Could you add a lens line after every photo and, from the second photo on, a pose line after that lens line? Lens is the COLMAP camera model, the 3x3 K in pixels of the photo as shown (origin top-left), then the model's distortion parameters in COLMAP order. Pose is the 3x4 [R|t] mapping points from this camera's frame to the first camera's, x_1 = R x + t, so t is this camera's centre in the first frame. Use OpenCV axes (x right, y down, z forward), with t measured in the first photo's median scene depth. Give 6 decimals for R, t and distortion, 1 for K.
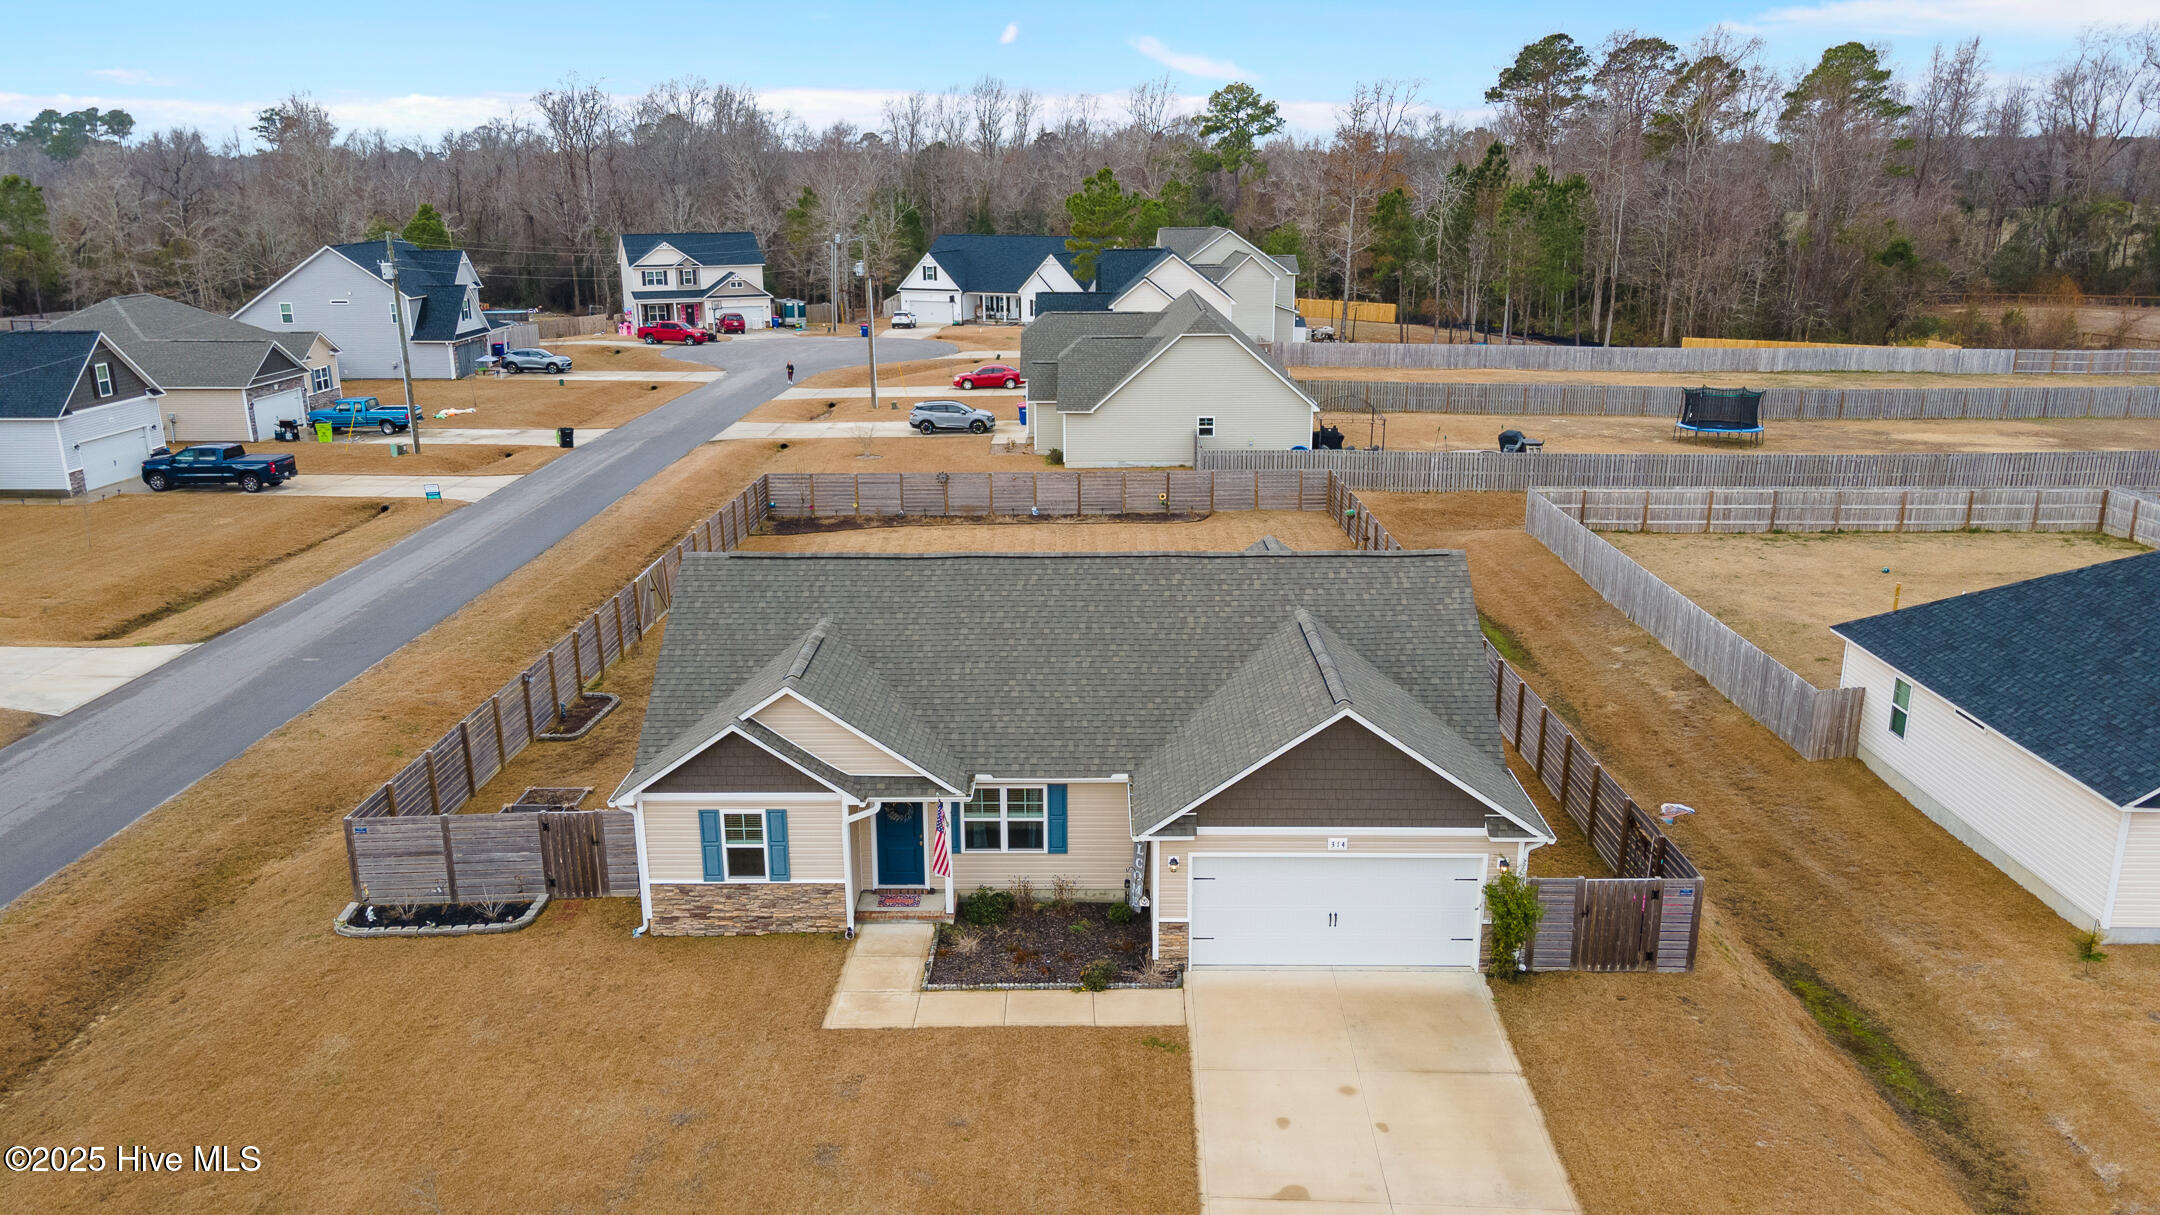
lens RADIAL K [[1581.2, 0, 1078.7], [0, 1581.2, 601.9], [0, 0, 1]] dist [0.031432, 0.013607]
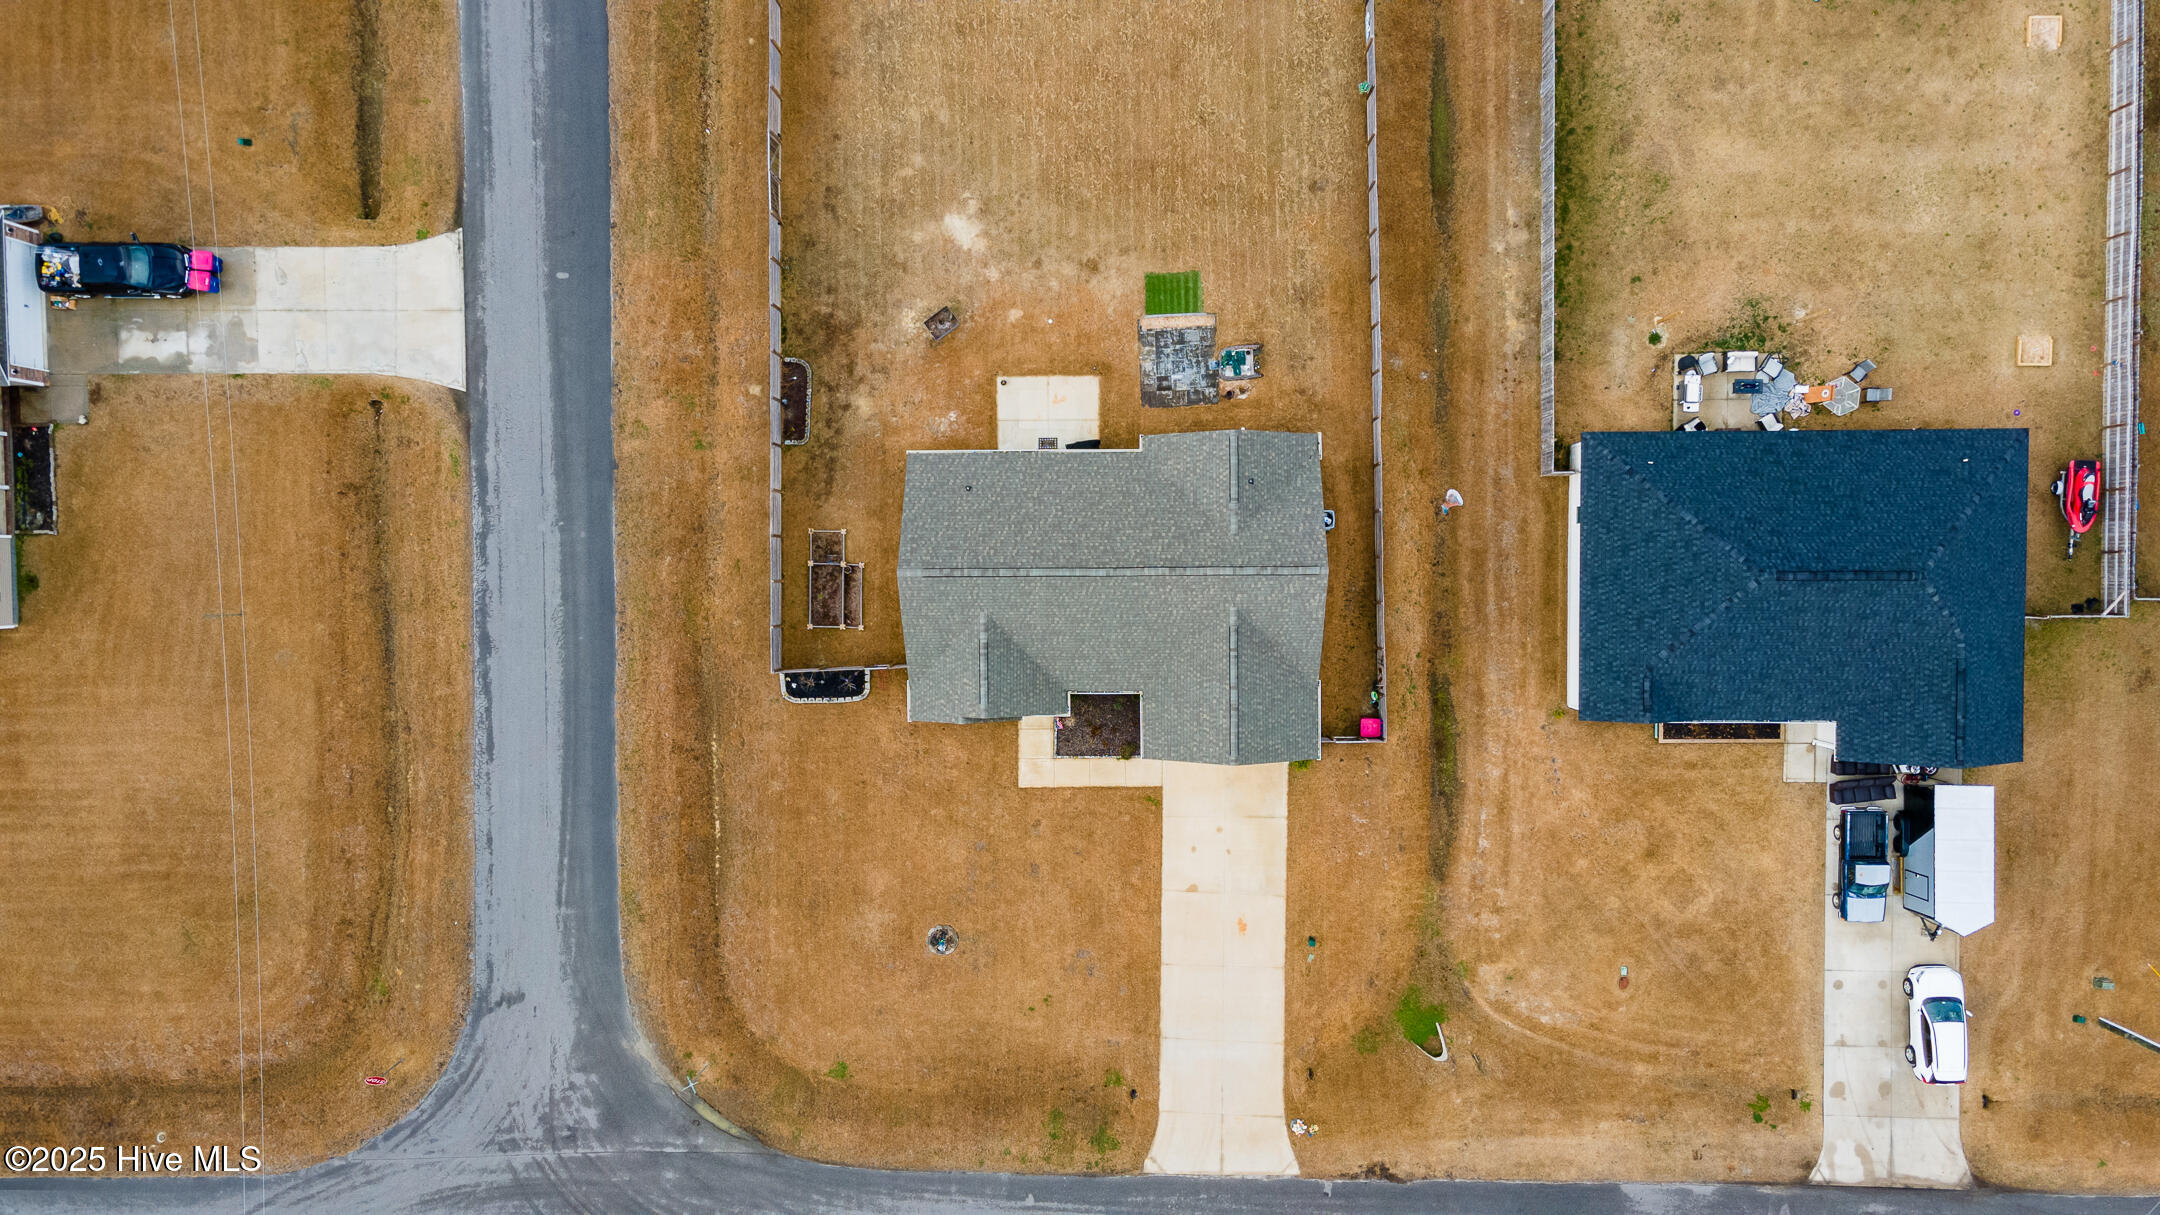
lens RADIAL K [[1684.2, 0, 1070.2], [0, 1684.2, 619.2], [0, 0, 1]] dist [0.026500, -0.004980]
pose [[0.999402, -0.019664, -0.028444, 0.001707], [0.032149, 0.225450, 0.973724, -1.433794], [-0.012734, -0.974056, 0.225948, 0.389039]]
